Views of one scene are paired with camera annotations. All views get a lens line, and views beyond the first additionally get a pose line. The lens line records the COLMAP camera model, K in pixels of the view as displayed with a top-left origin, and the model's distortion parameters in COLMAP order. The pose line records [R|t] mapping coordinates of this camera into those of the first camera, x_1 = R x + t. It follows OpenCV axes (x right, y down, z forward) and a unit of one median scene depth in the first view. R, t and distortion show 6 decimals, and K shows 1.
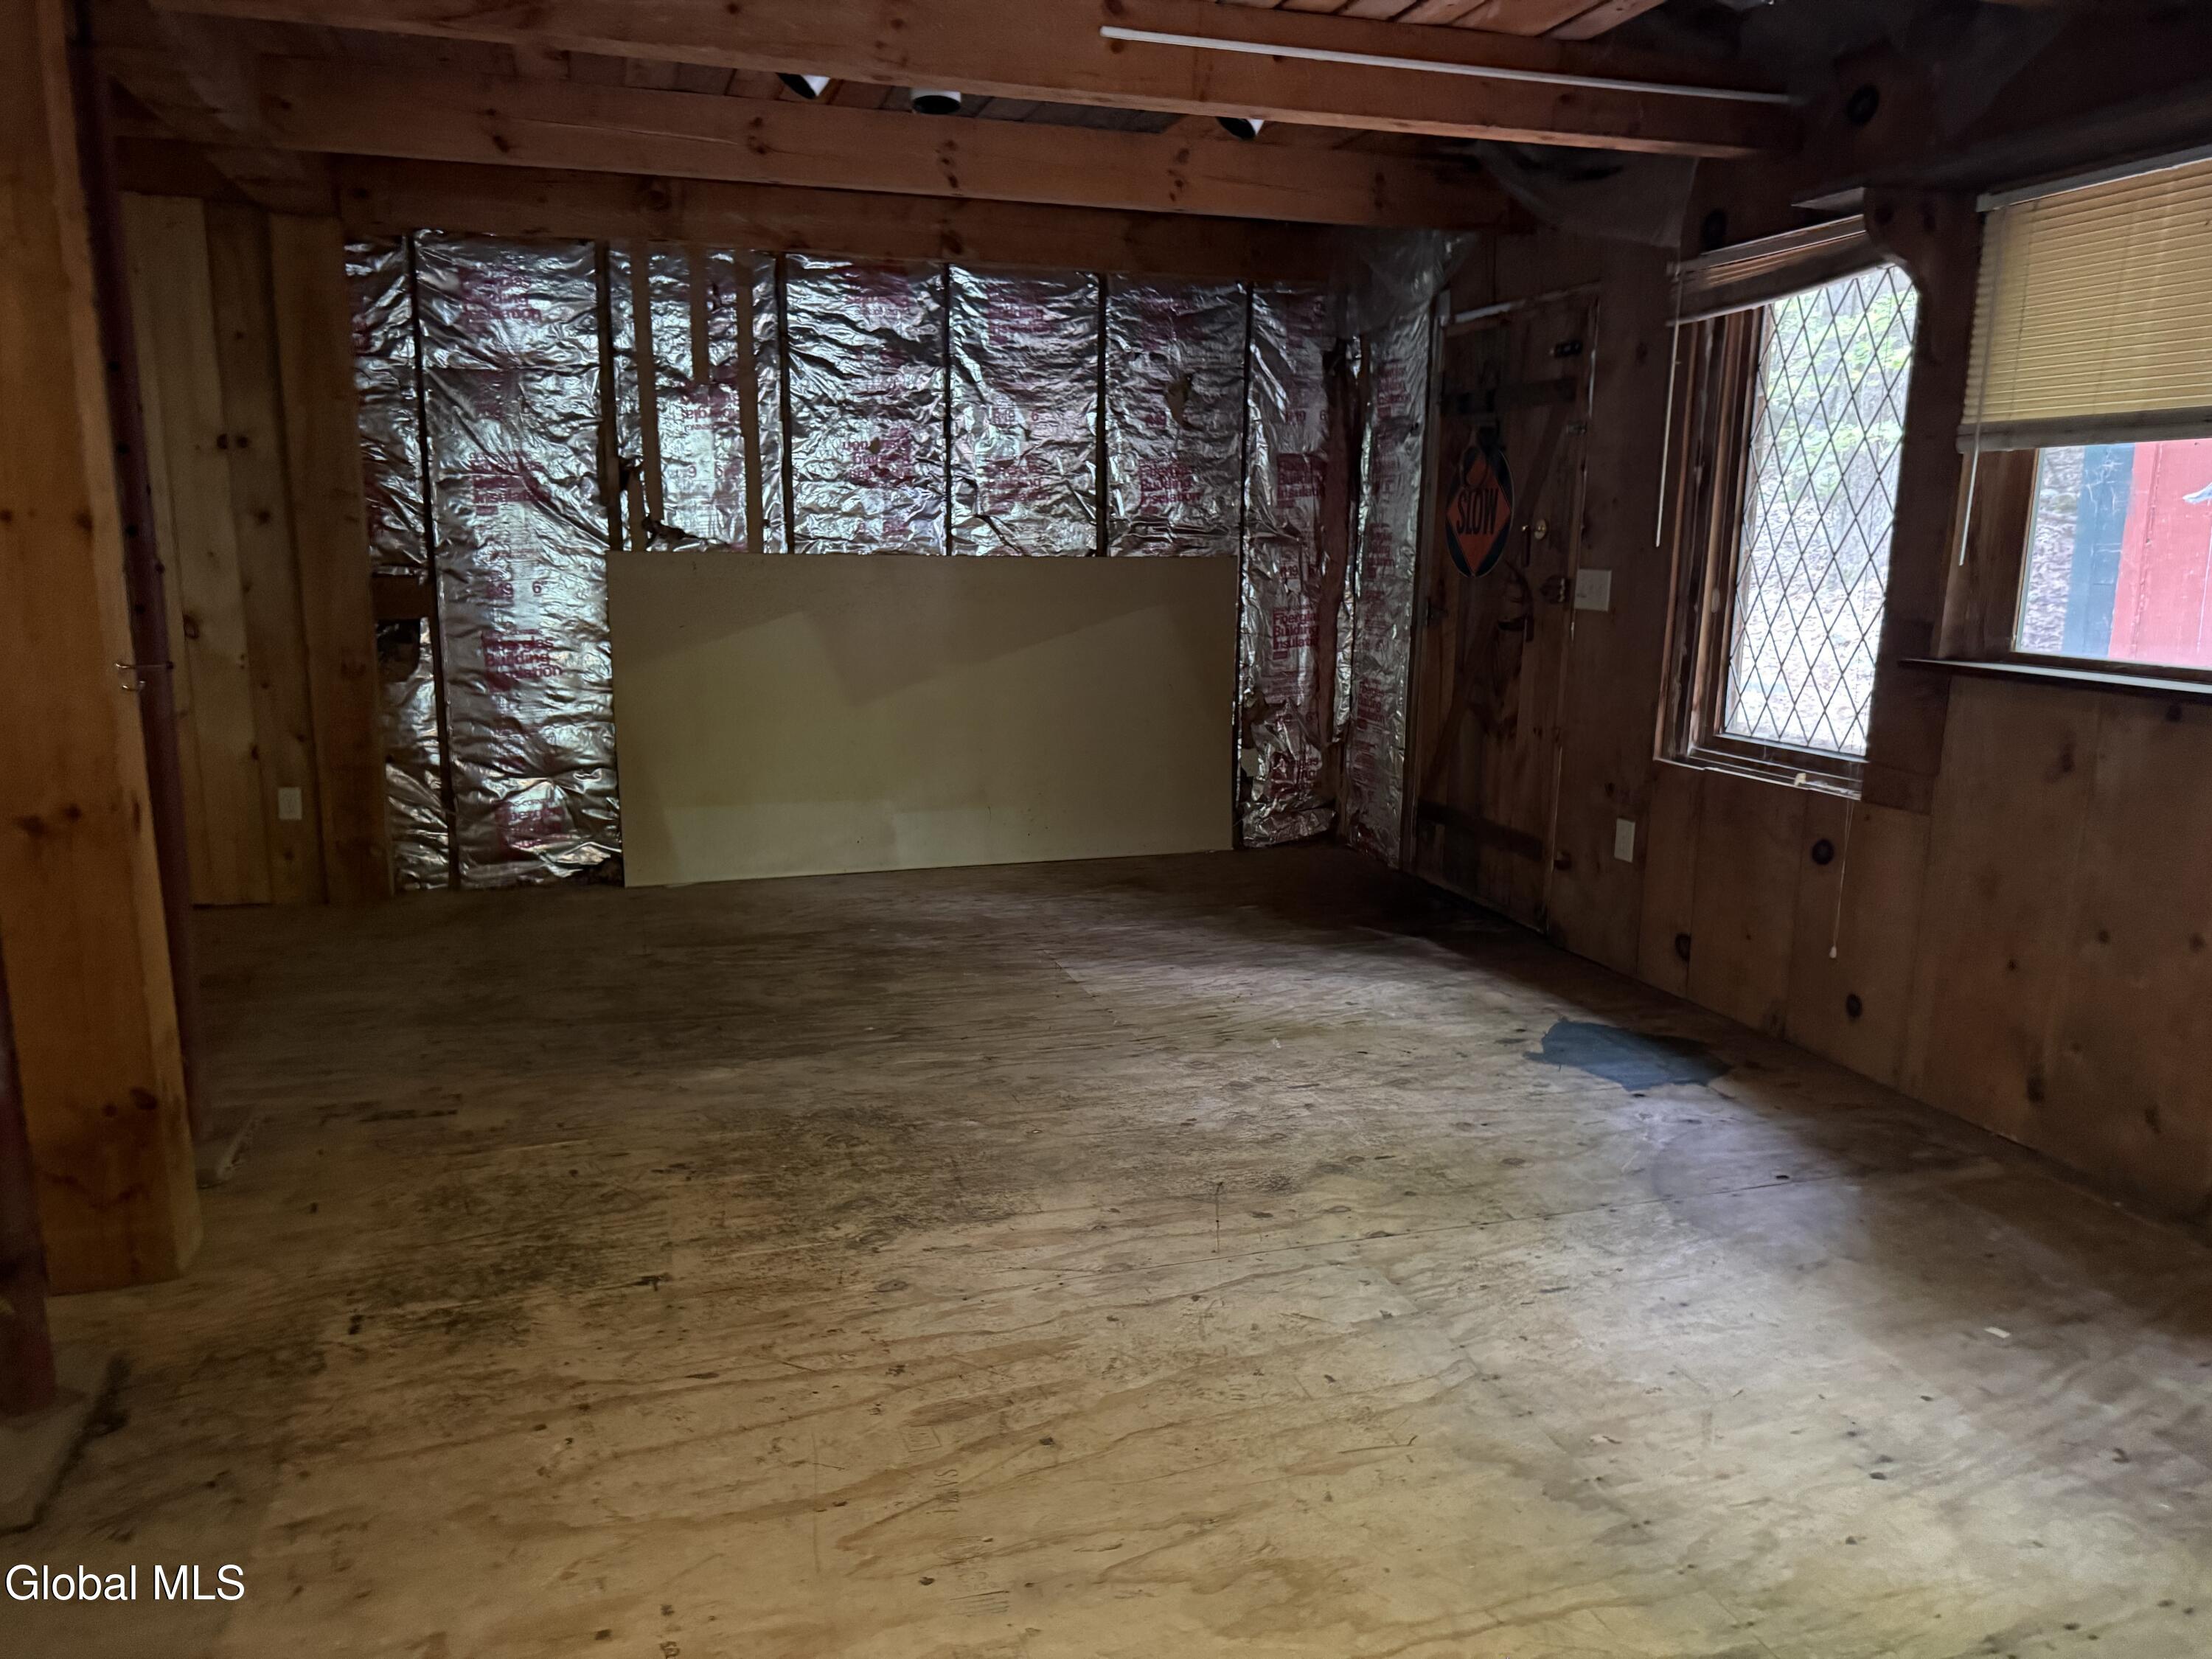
lens RADIAL K [[1538.6, 0, 1101.2], [0, 1538.6, 836.5], [0, 0, 1]] dist [0.003063, -0.020889]
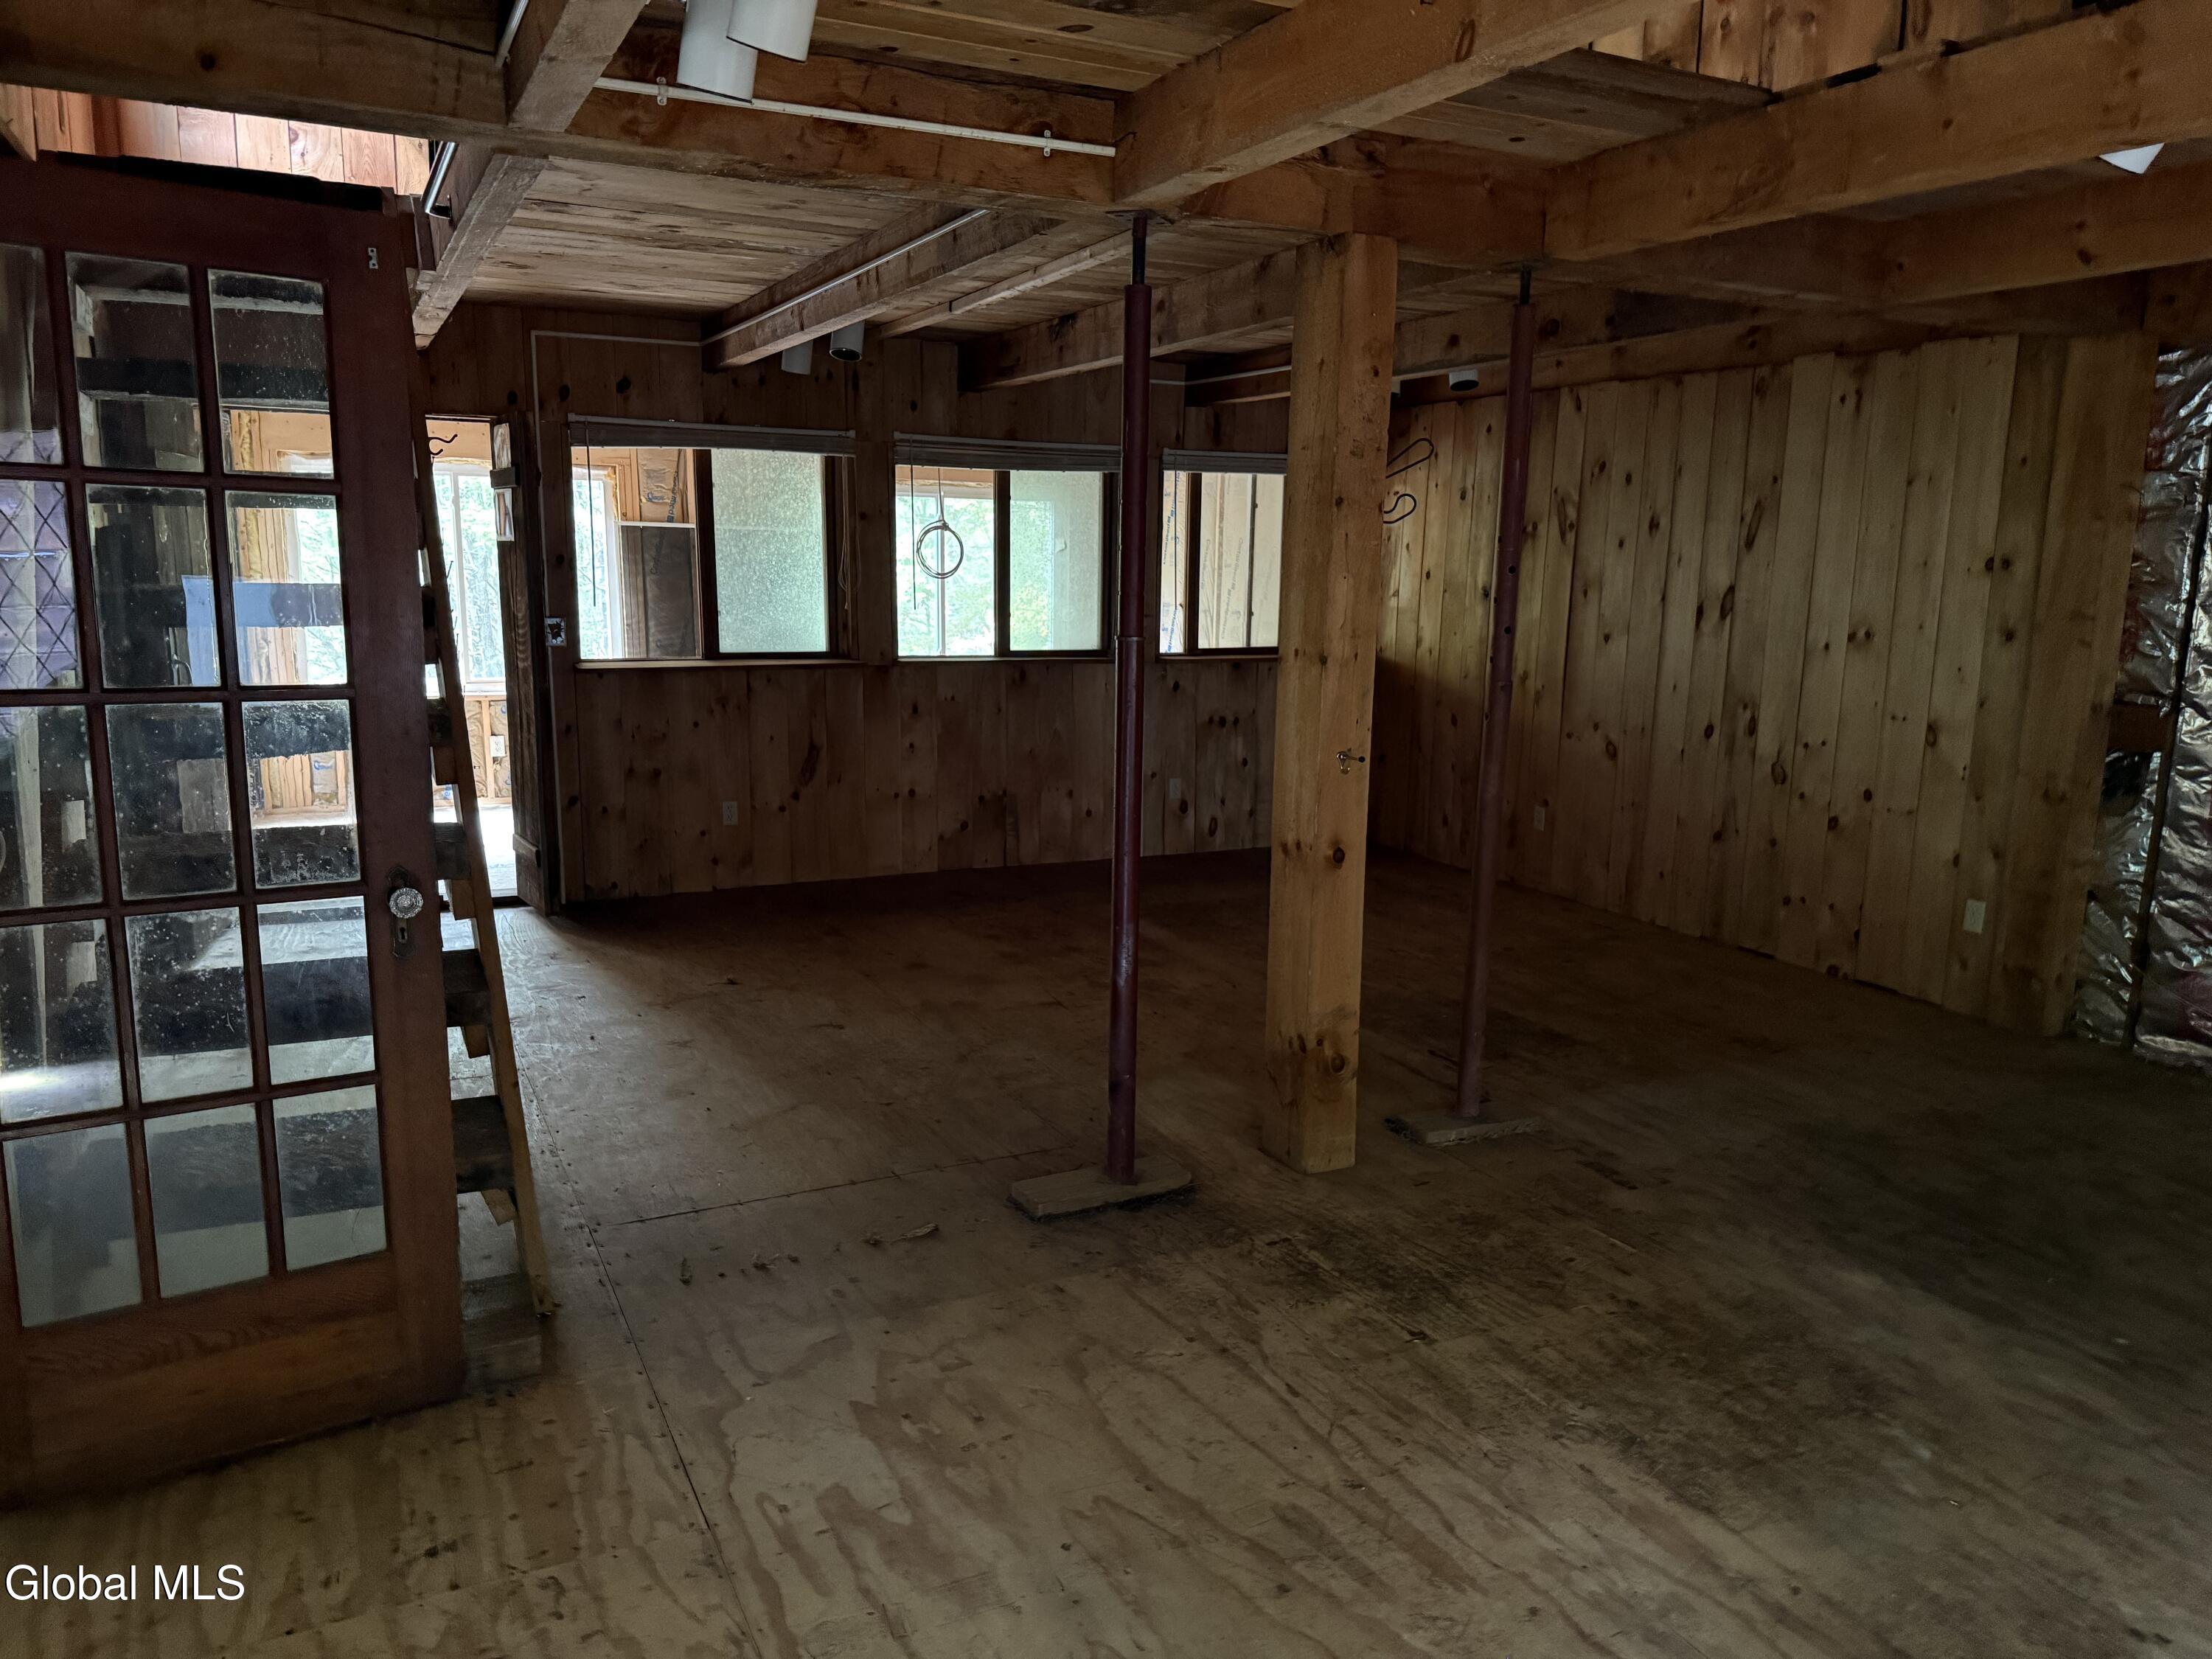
lens RADIAL K [[1538.6, 0, 1104.1], [0, 1538.6, 824.8], [0, 0, 1]] dist [0.003063, -0.020889]
pose [[0.149104, 0.161297, -0.975577, 0.548677], [-0.211017, 0.969069, 0.127969, -0.132161], [0.966043, 0.186783, 0.178529, 0.382945]]
